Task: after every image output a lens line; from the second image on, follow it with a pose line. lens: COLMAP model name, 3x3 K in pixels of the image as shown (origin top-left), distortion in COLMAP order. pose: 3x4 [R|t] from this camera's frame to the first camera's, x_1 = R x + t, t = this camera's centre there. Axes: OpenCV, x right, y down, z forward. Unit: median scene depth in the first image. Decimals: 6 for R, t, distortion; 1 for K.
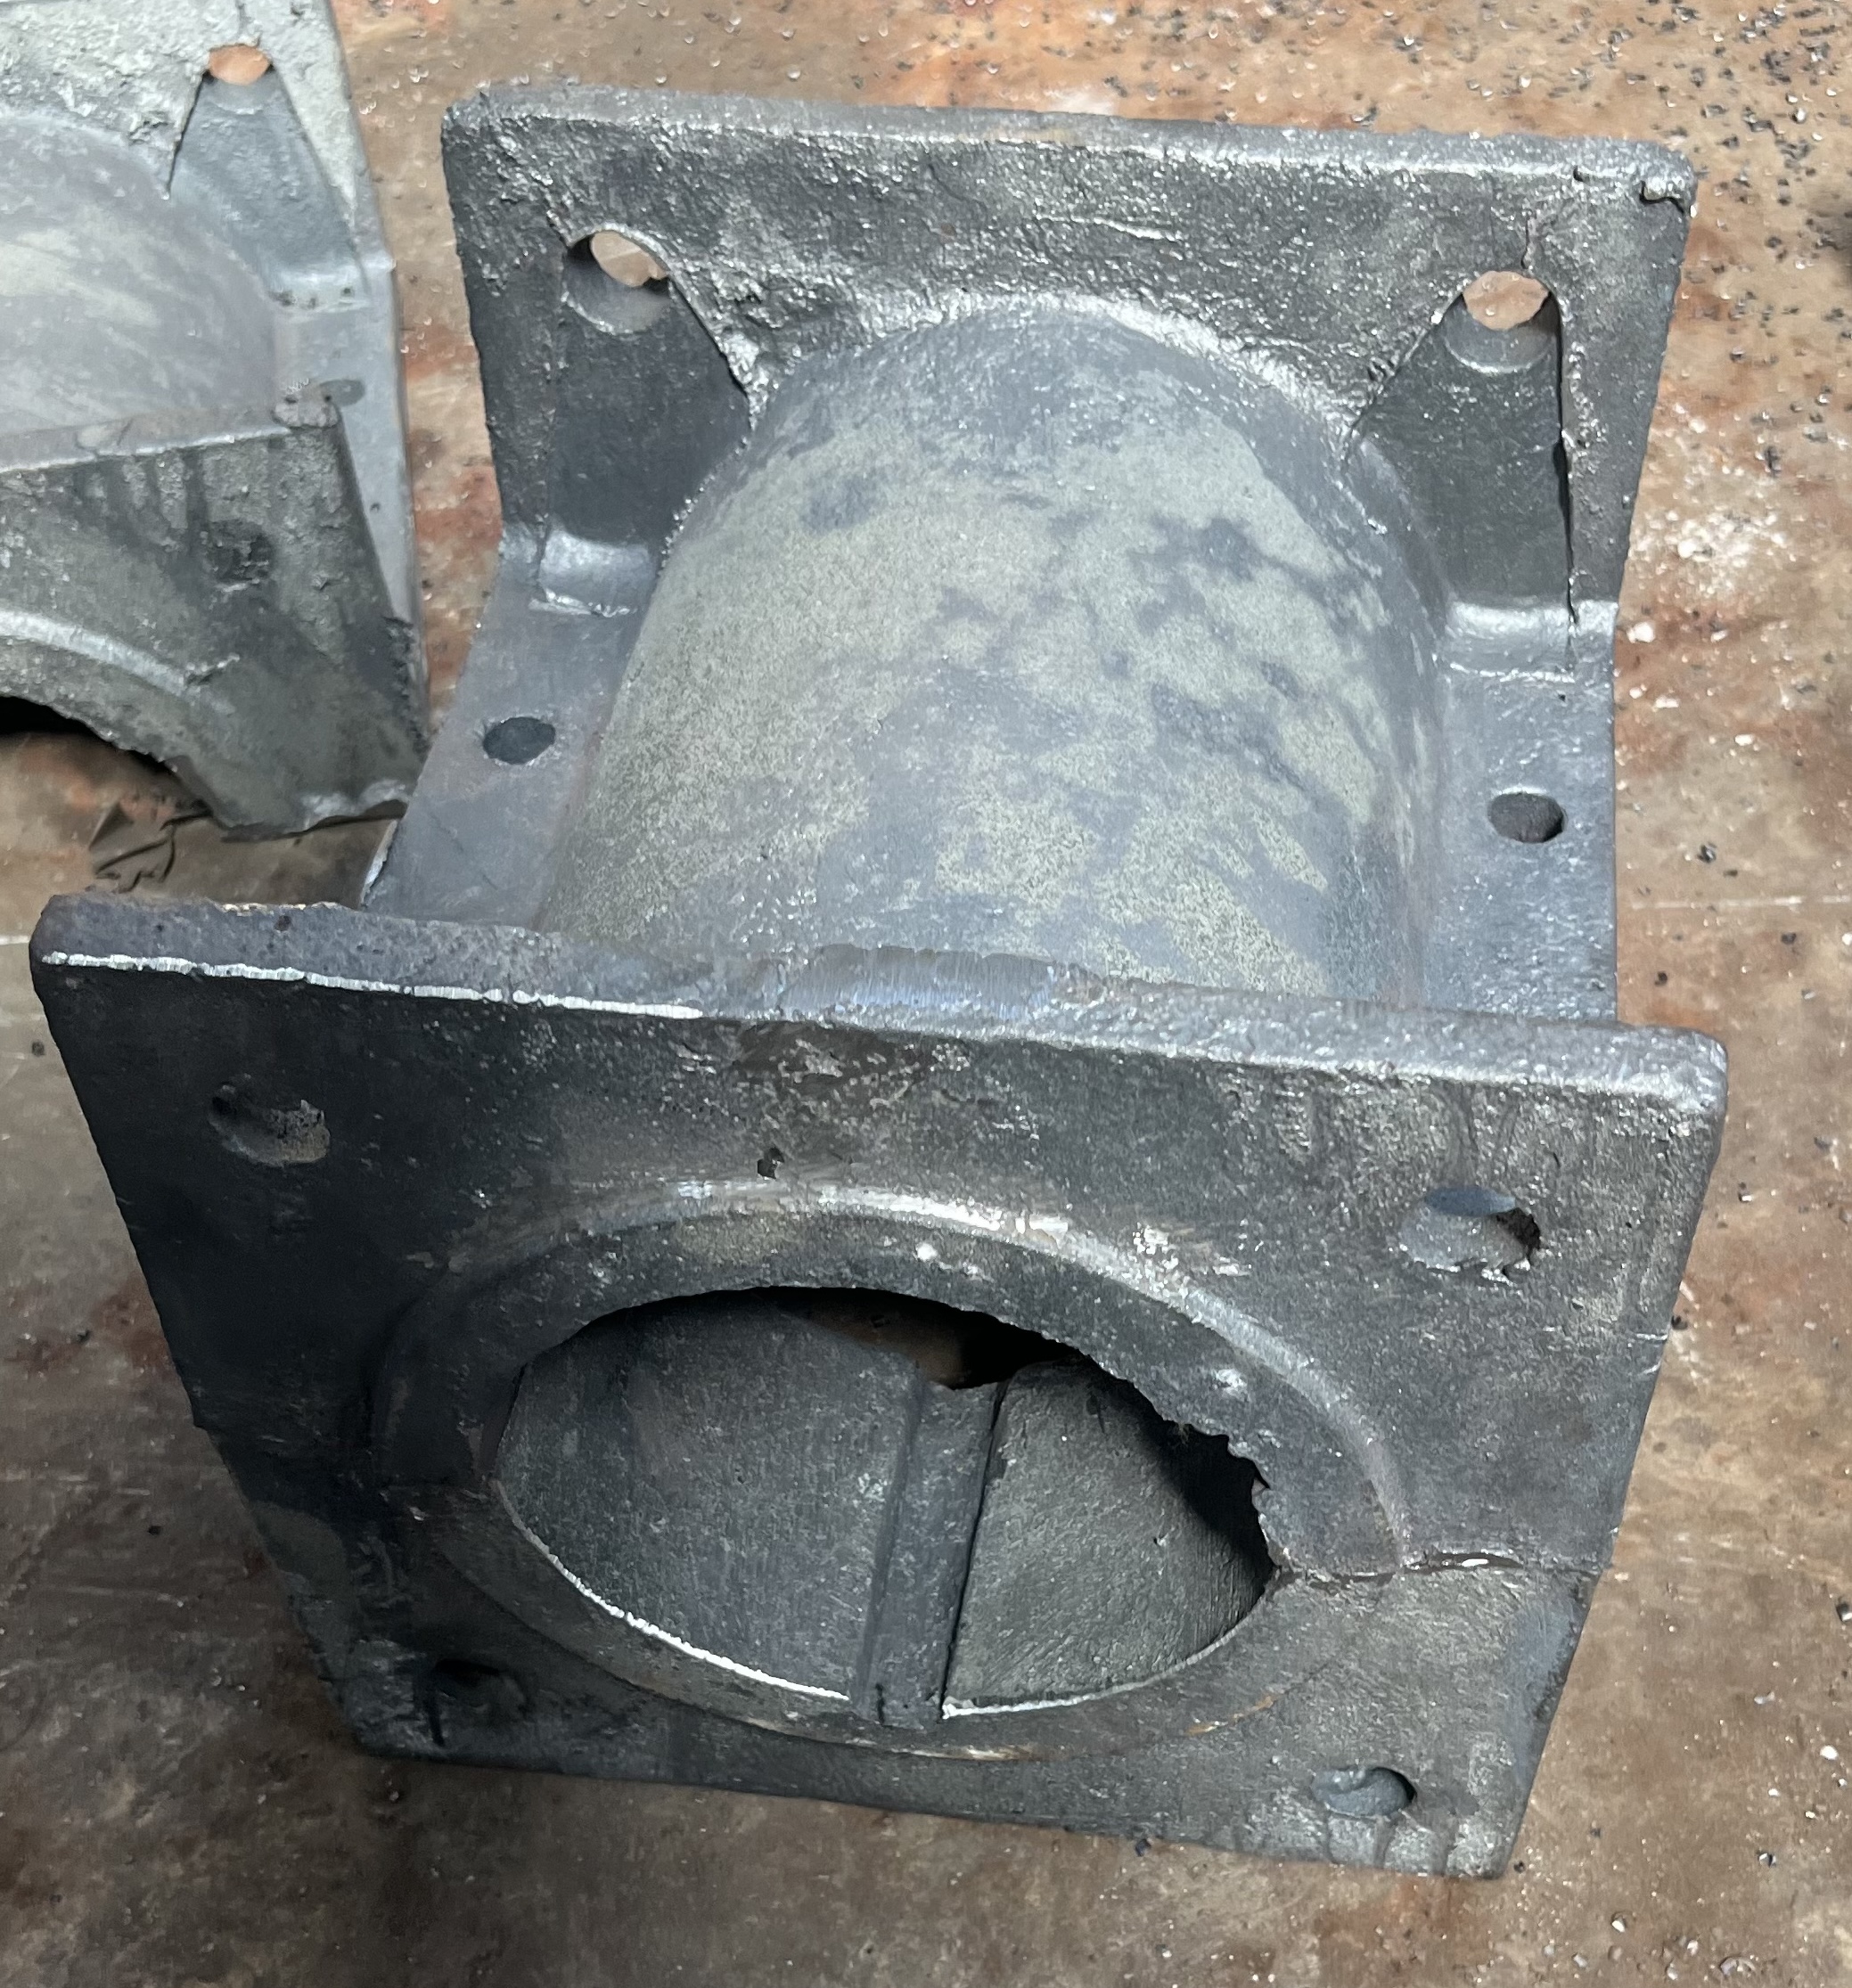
lens RADIAL K [[2698.9, 0, 955.1], [0, 2698.9, 1253.8], [0, 0, 1]] dist [0.138026, -0.374580]
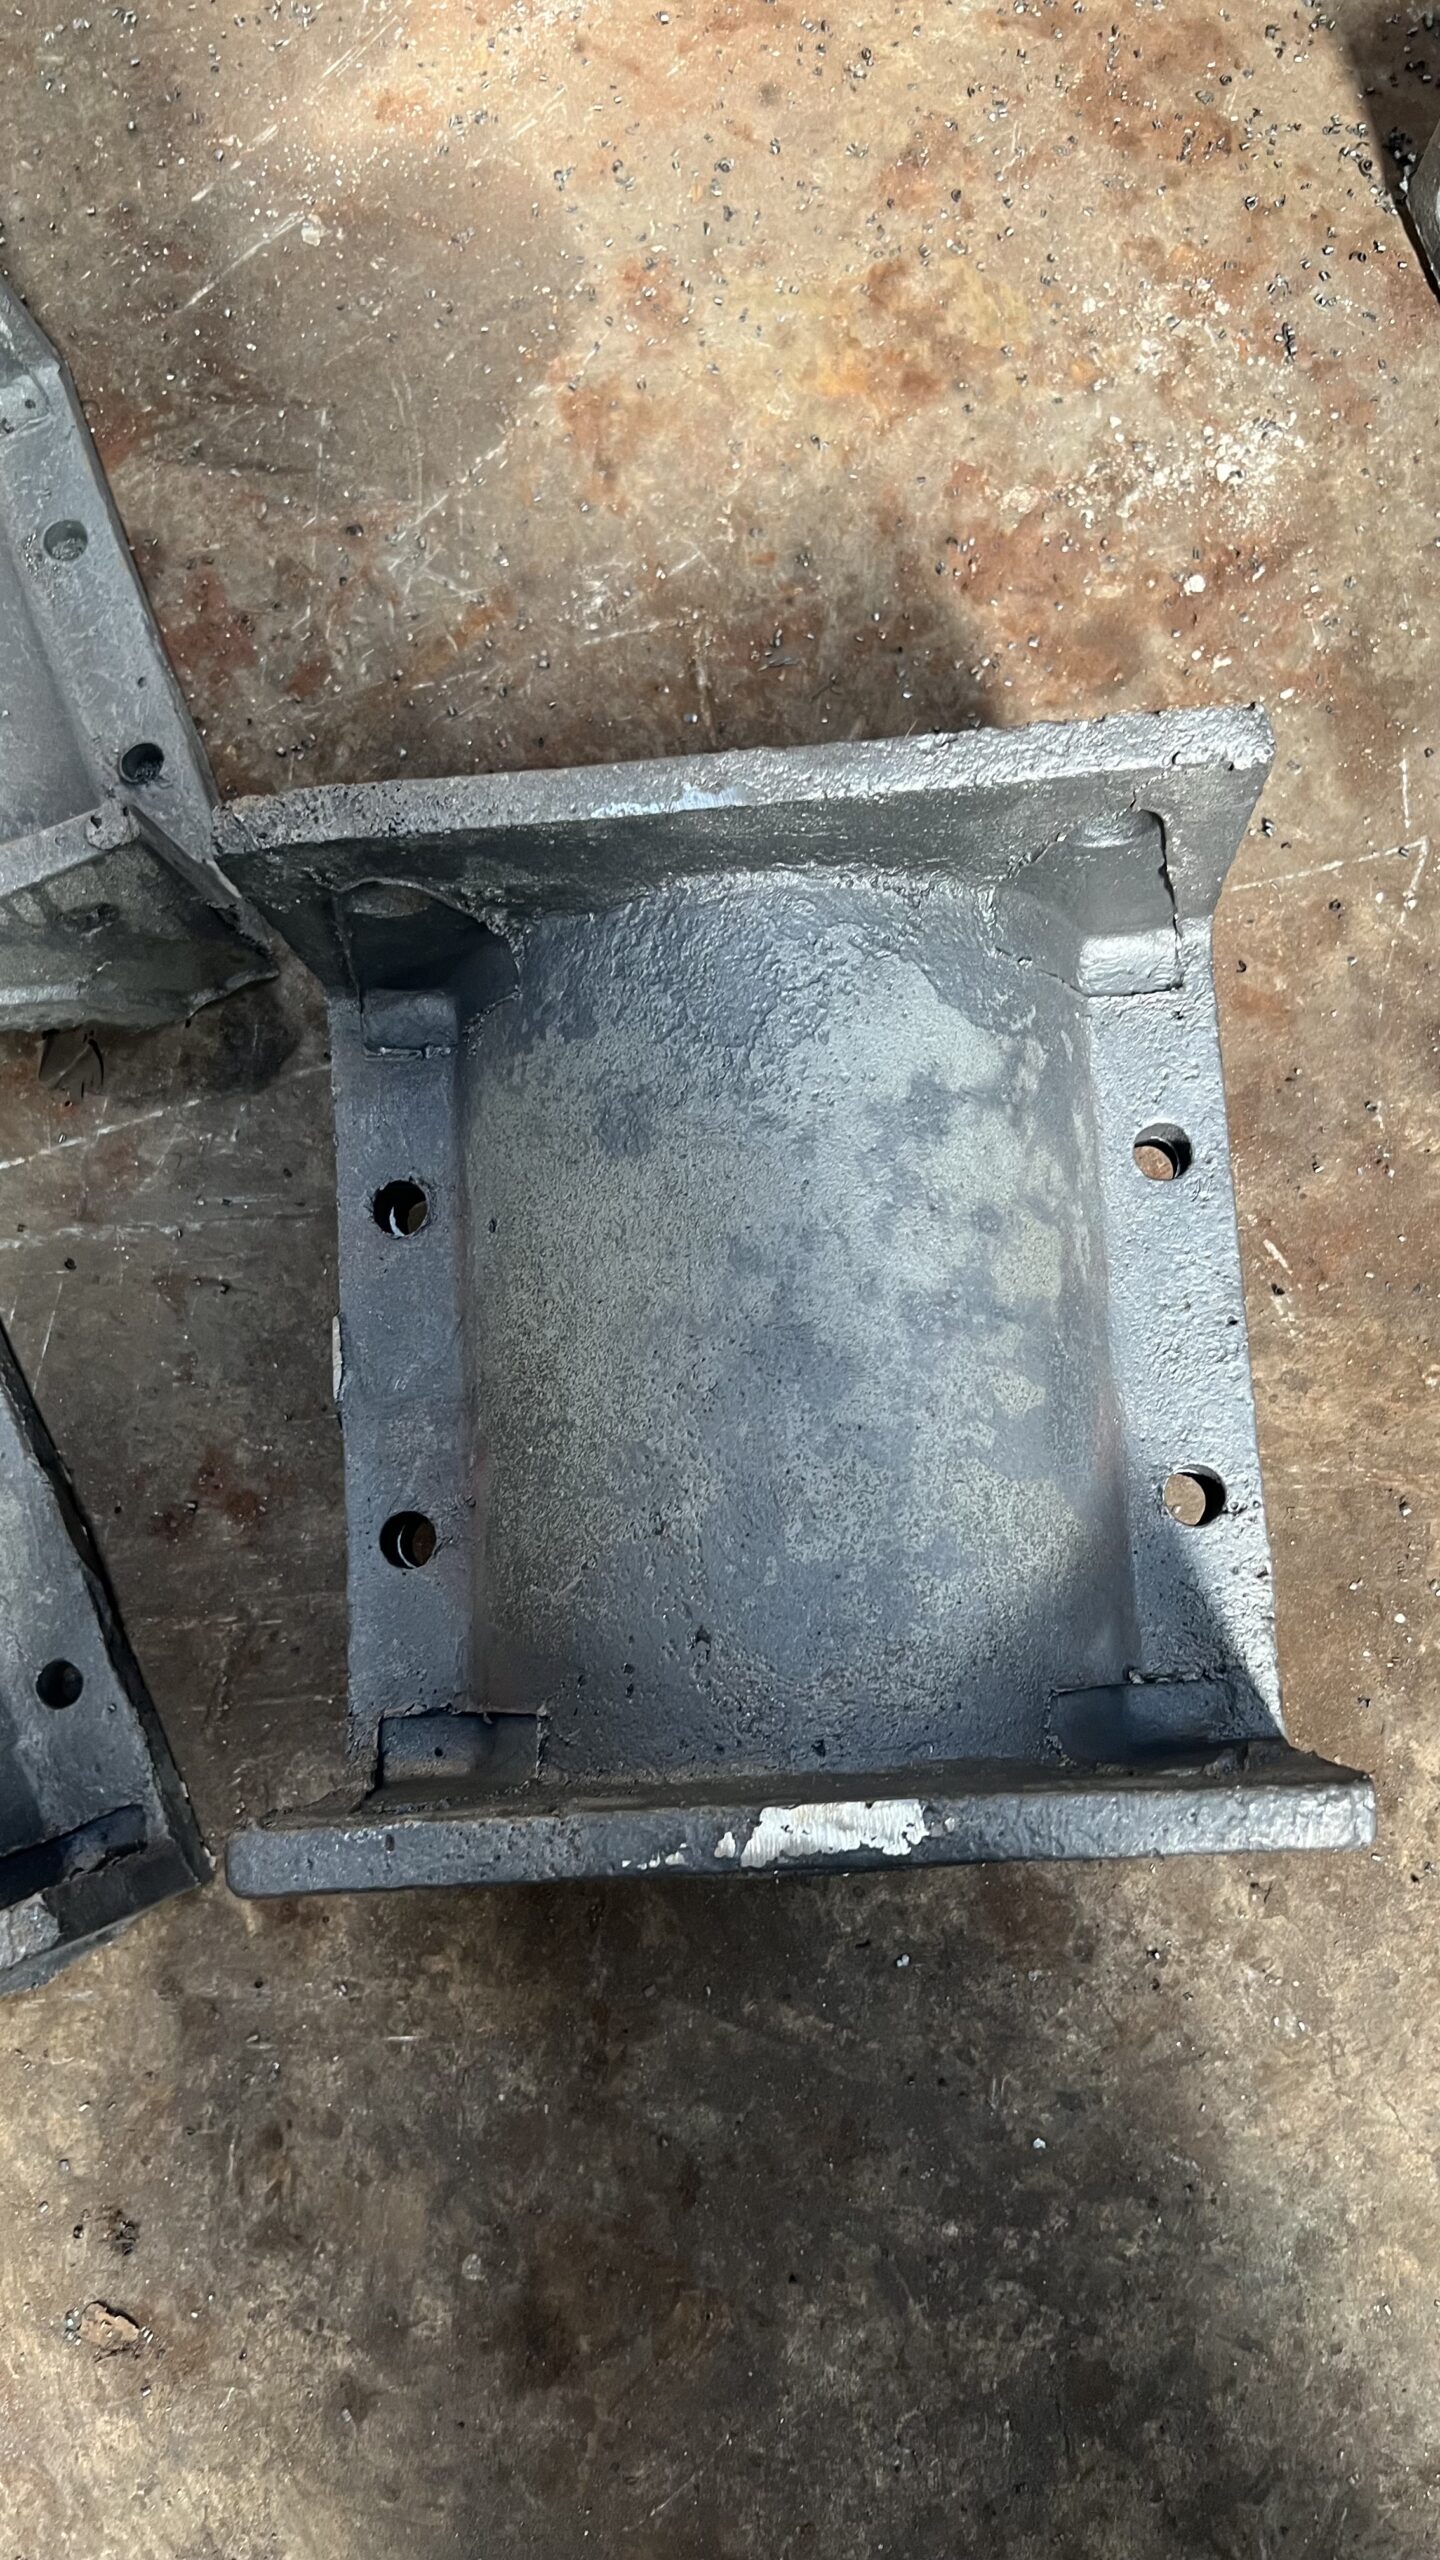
lens RADIAL K [[1941.0, 0, 722.5], [0, 1941.0, 1294.8], [0, 0, 1]] dist [0.055030, -0.066839]
pose [[0.978635, -0.202839, -0.033617, 0.017186], [0.192732, 0.848061, 0.493606, -0.617032], [-0.071614, -0.489539, 0.869036, 0.154225]]
